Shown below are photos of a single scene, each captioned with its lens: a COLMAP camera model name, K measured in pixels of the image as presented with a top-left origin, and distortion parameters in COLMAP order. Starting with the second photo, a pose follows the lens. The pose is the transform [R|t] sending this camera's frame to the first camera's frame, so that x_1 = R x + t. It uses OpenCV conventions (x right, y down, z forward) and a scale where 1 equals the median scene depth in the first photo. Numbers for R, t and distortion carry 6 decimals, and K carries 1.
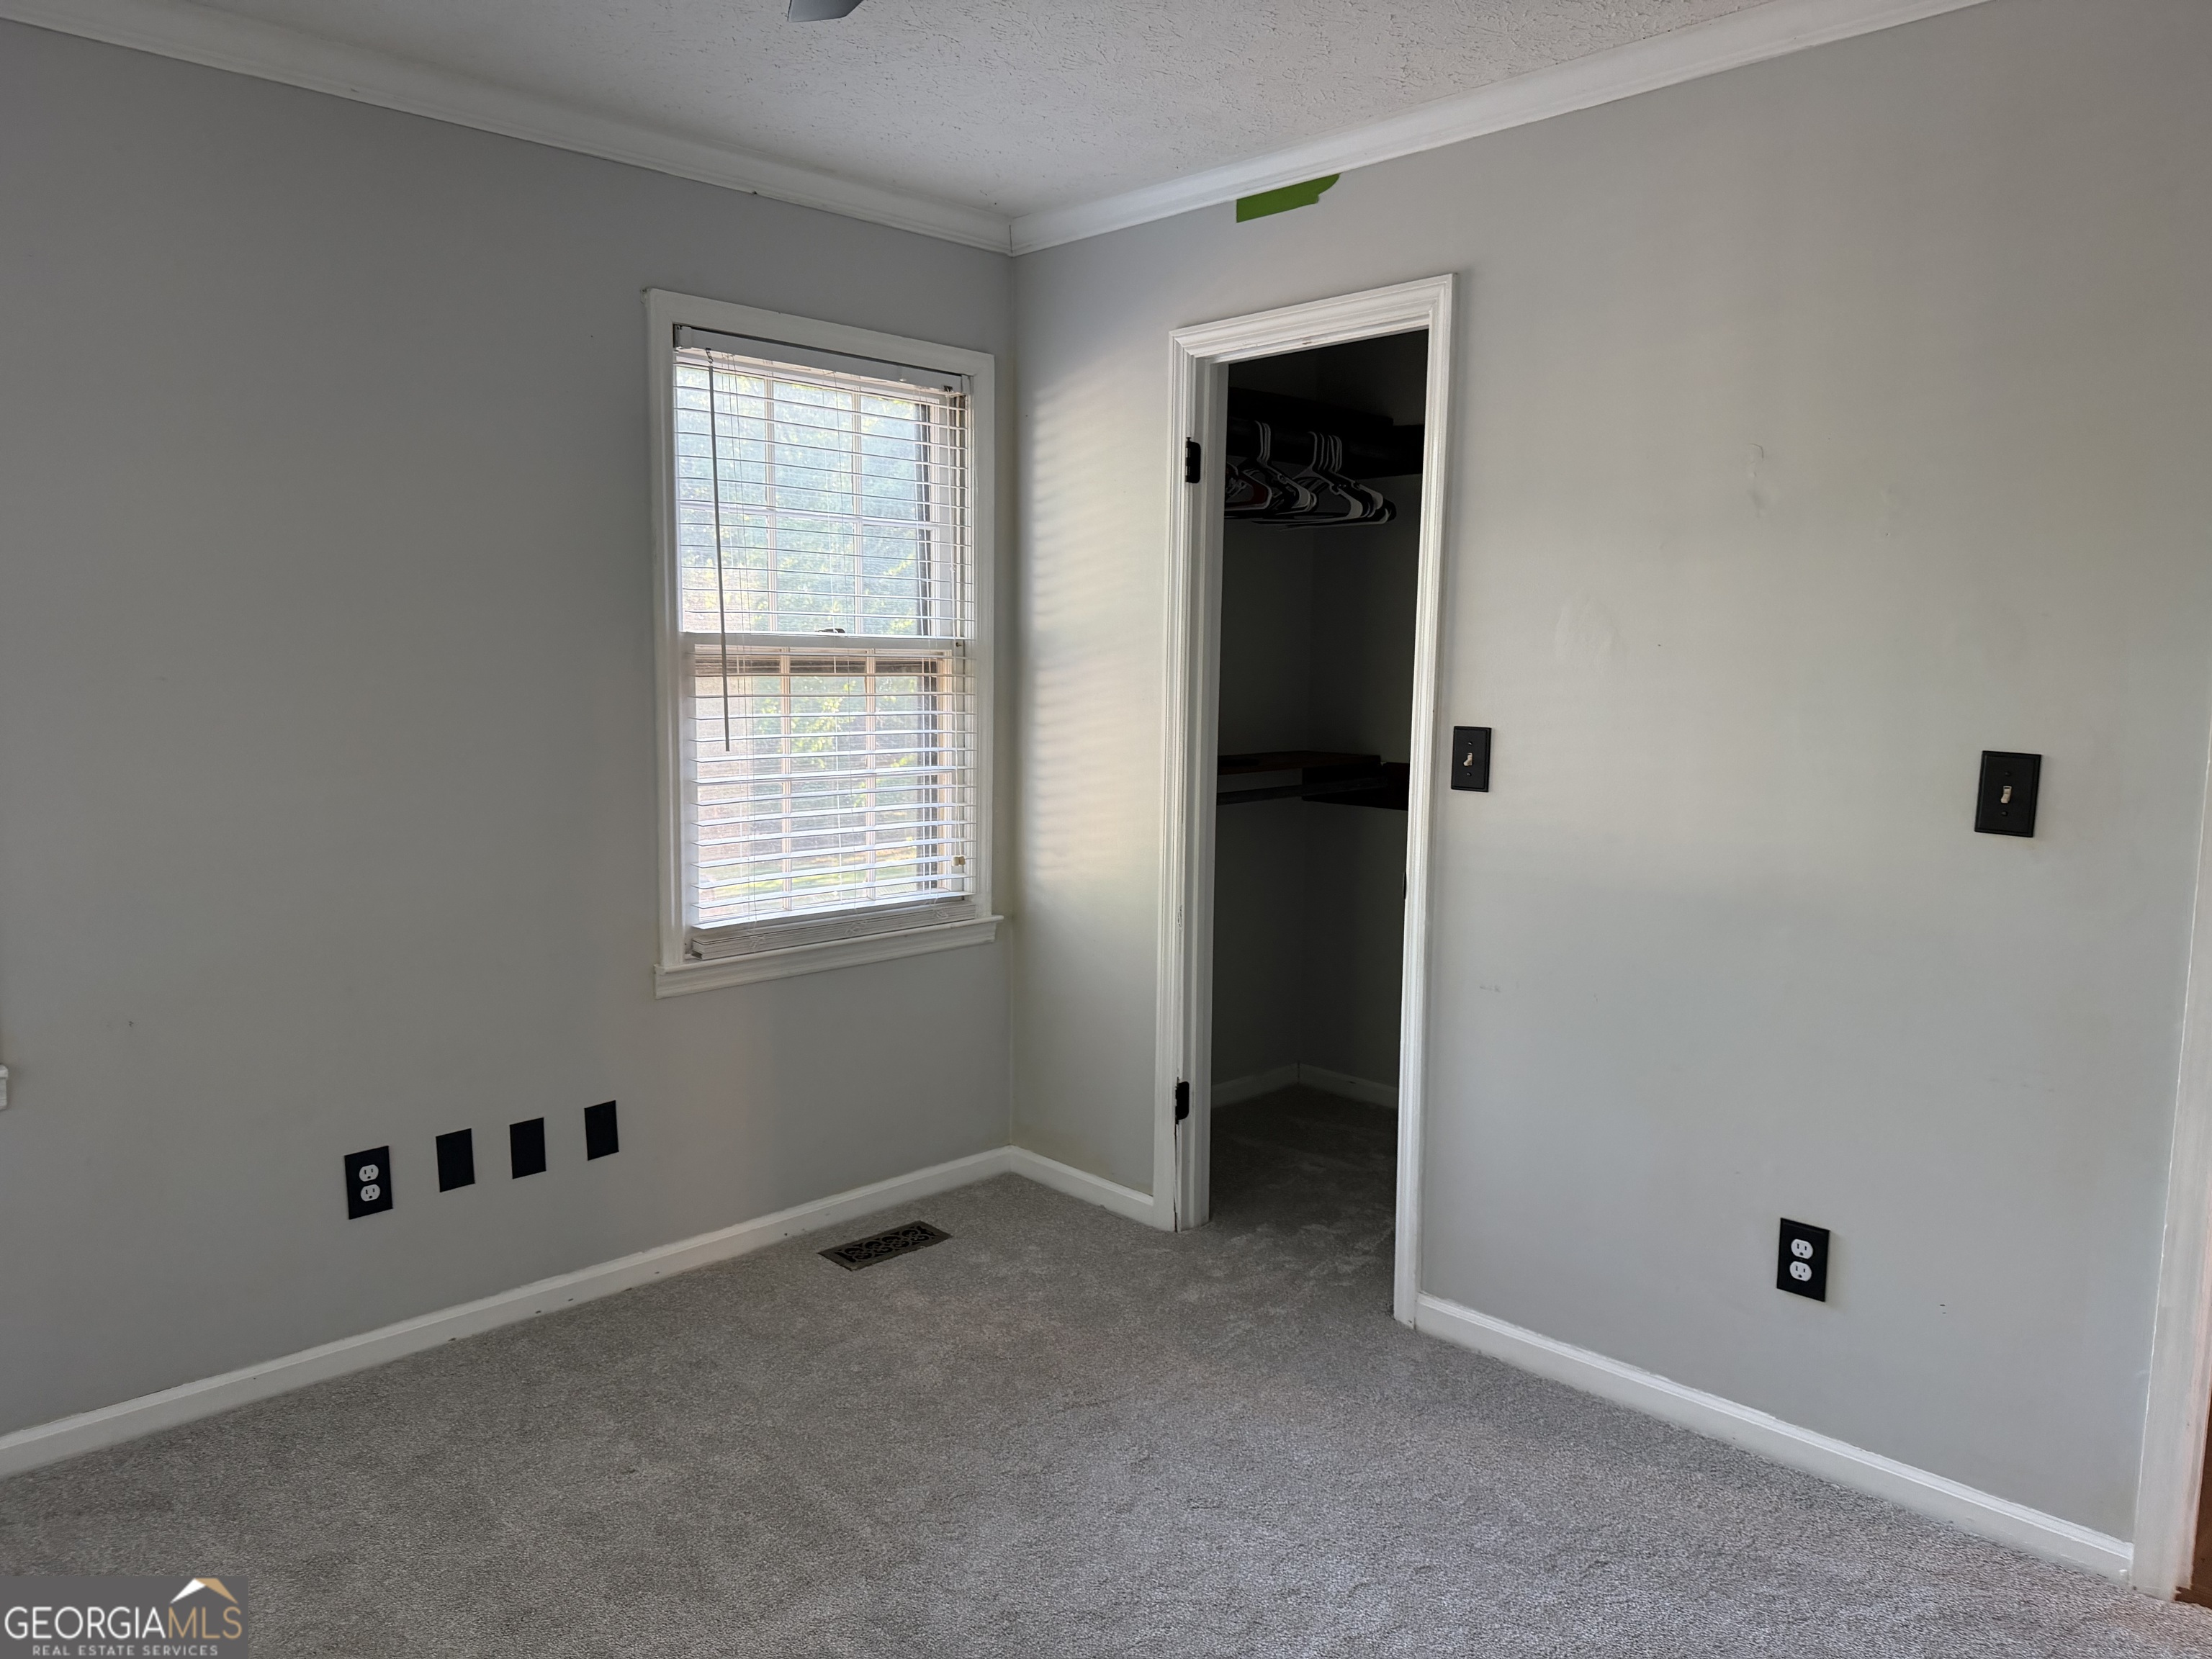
lens RADIAL K [[1542.6, 0, 1107.9], [0, 1542.6, 828.6], [0, 0, 1]] dist [0.073553, -0.090171]
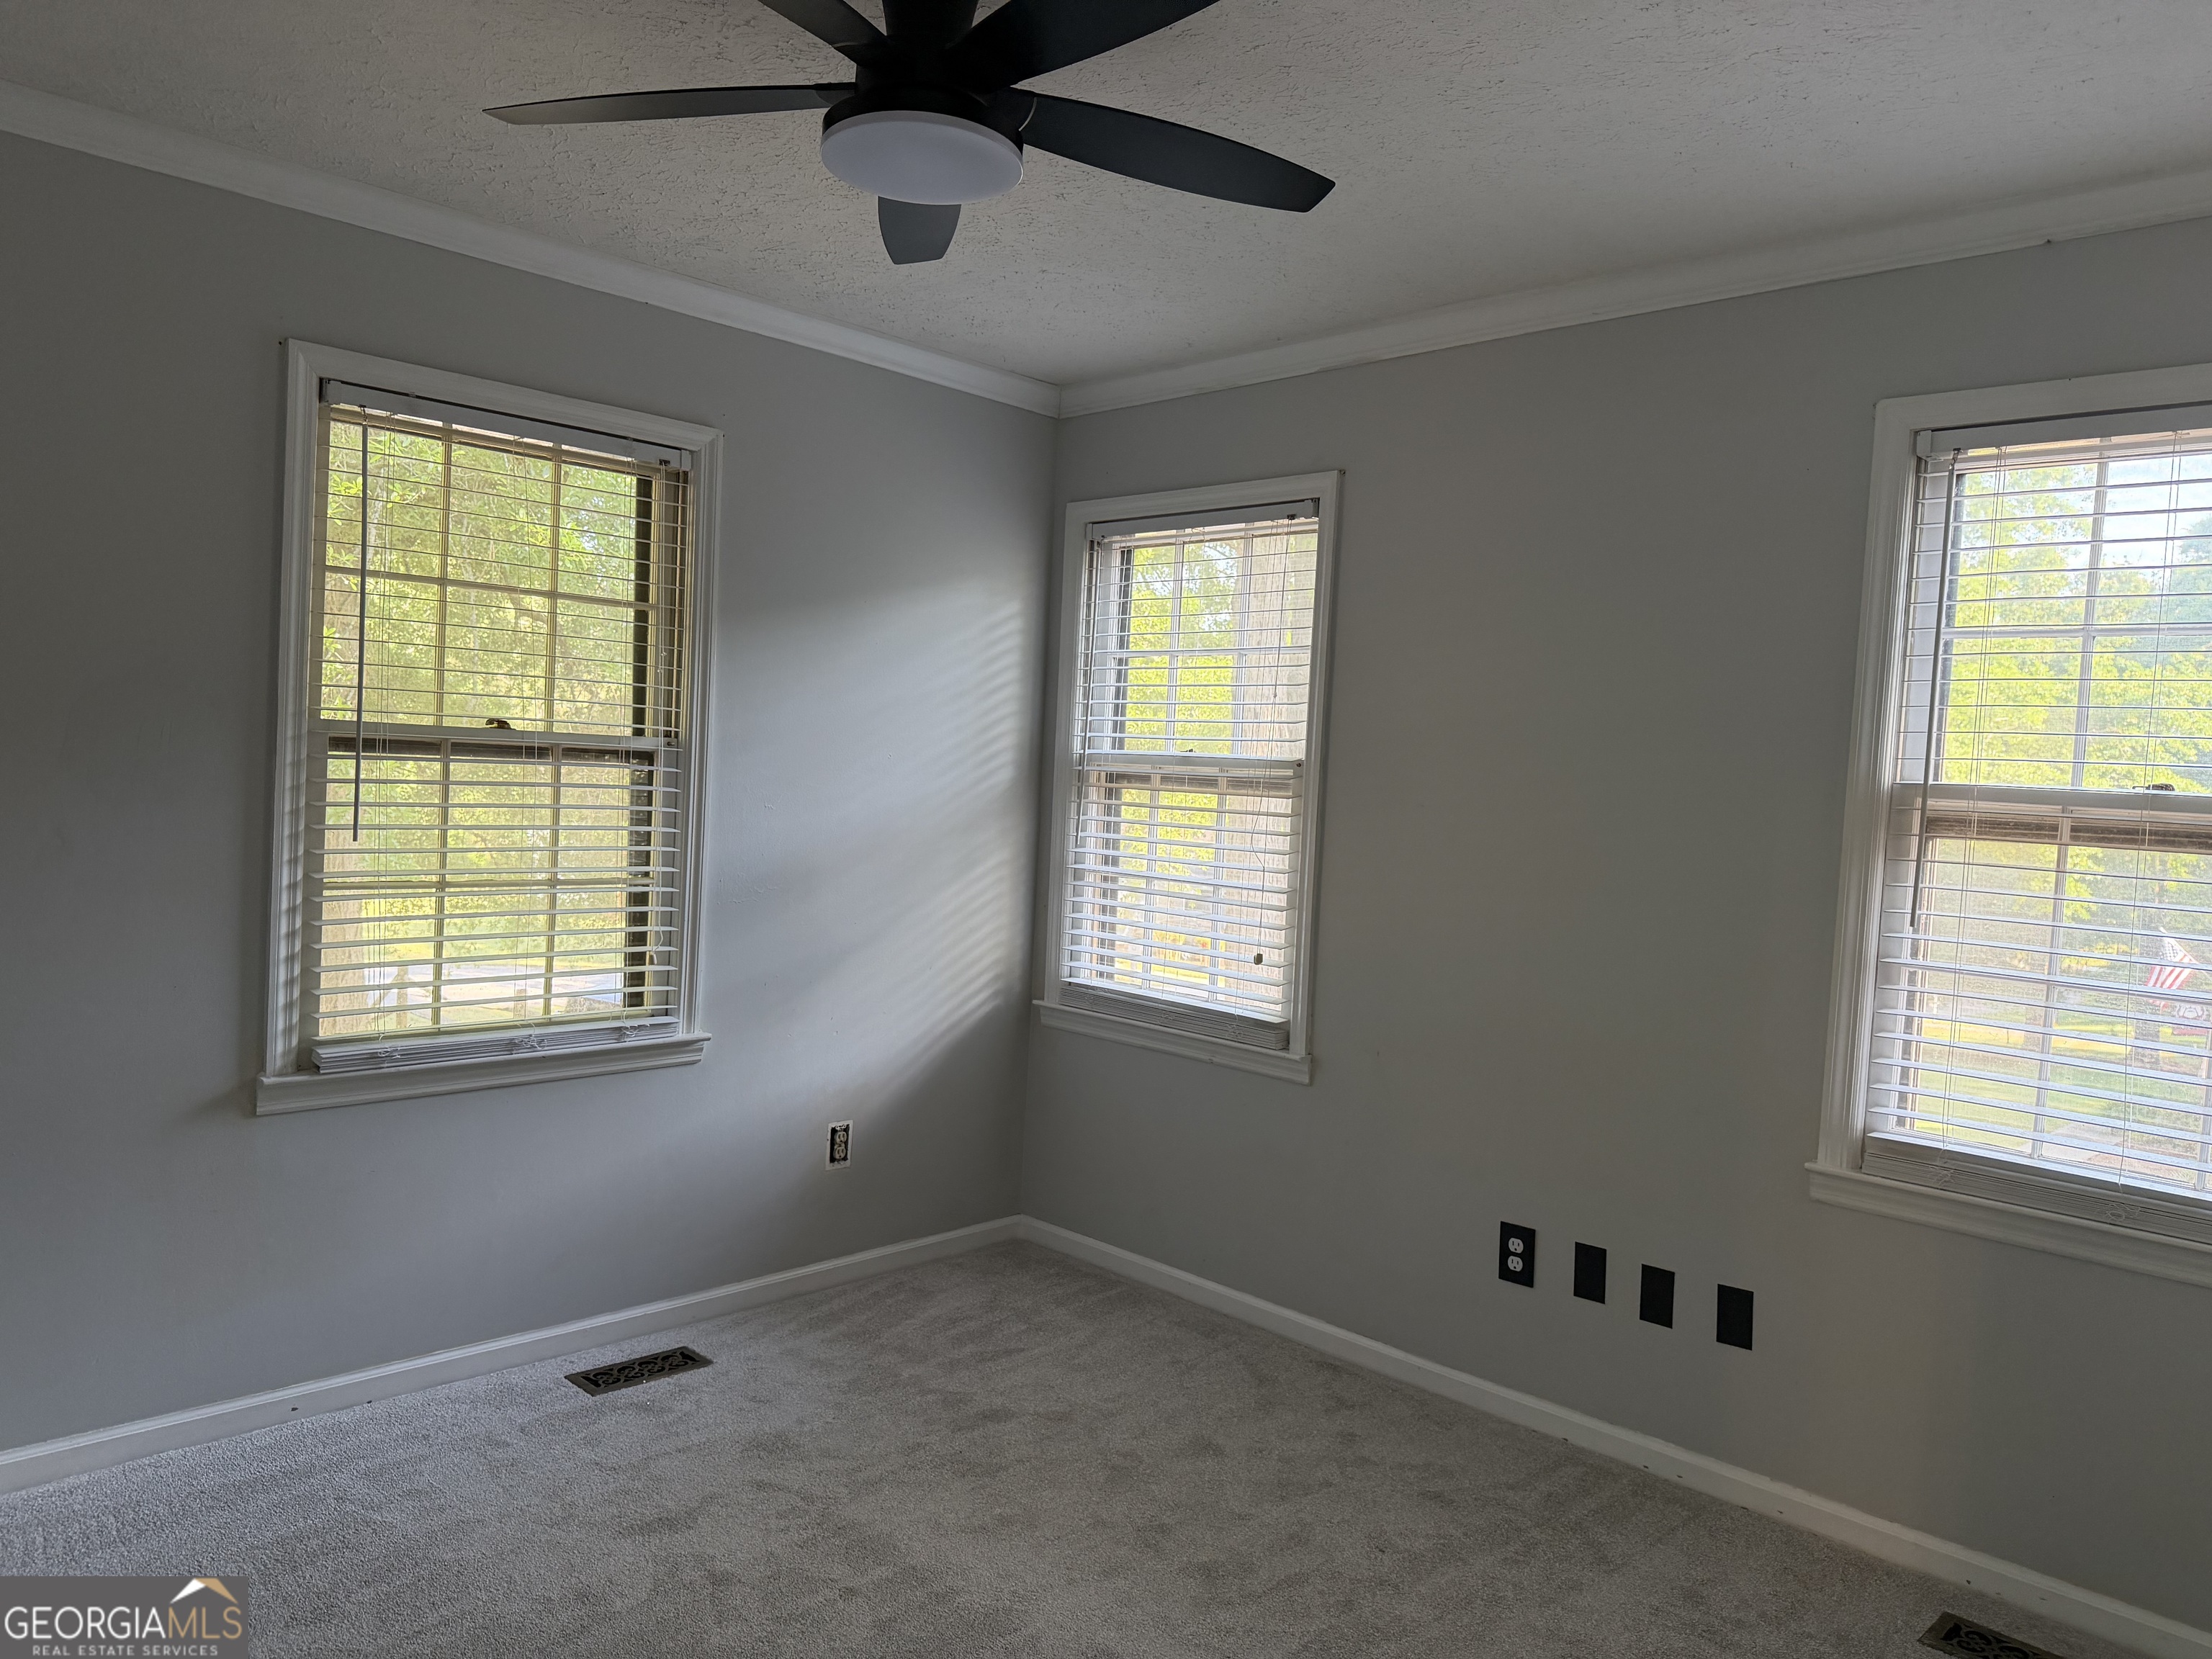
lens RADIAL K [[1542.6, 0, 1108.2], [0, 1542.6, 840.1], [0, 0, 1]] dist [0.073553, -0.090171]
pose [[0.013094, 0.035300, -0.999291, 0.604662], [-0.160146, 0.986550, 0.032752, -0.057781], [0.987006, 0.159604, 0.018571, 0.590373]]
